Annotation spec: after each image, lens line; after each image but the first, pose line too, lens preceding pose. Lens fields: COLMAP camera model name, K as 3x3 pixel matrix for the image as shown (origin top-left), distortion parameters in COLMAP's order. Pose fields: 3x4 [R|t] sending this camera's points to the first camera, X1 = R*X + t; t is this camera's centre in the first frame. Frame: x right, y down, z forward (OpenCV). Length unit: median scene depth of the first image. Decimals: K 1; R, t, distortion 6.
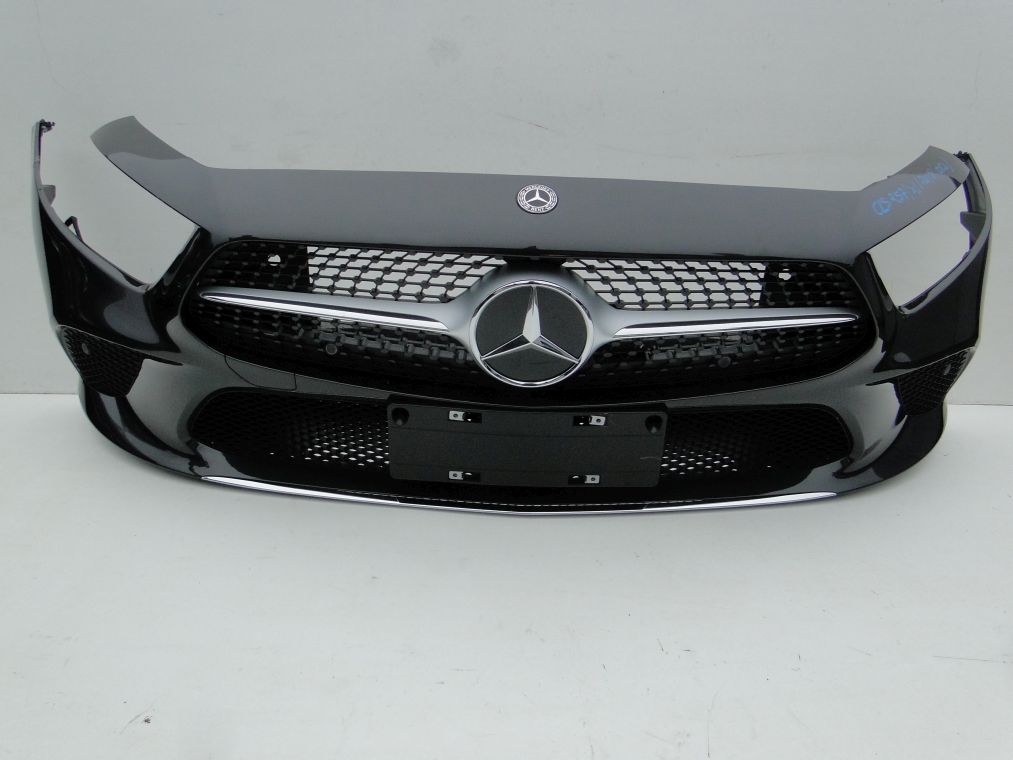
lens RADIAL K [[831.4, 0, 507.9], [0, 831.4, 379.9], [0, 0, 1]] dist [-0.008184, -0.000944]
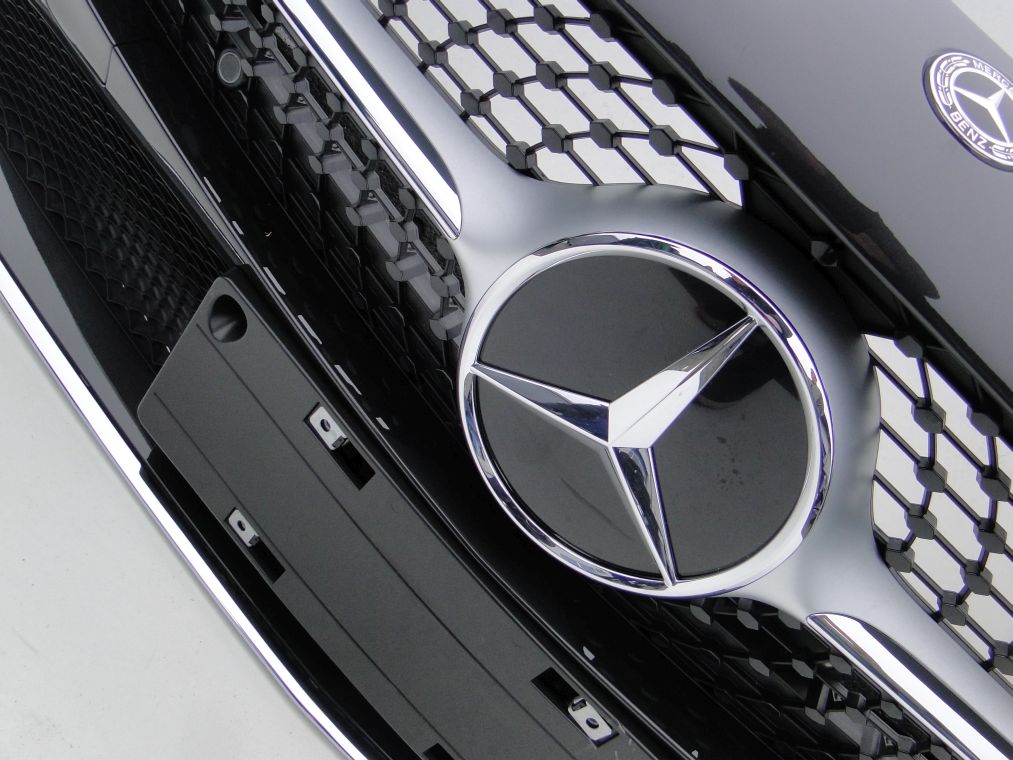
lens RADIAL K [[831.4, 0, 502.8], [0, 831.4, 379.4], [0, 0, 1]] dist [-0.008184, -0.000944]
pose [[0.697936, 0.710271, -0.091652, 0.011278], [-0.708144, 0.703543, 0.059656, -0.050887], [0.106854, 0.023267, 0.994003, 0.674423]]
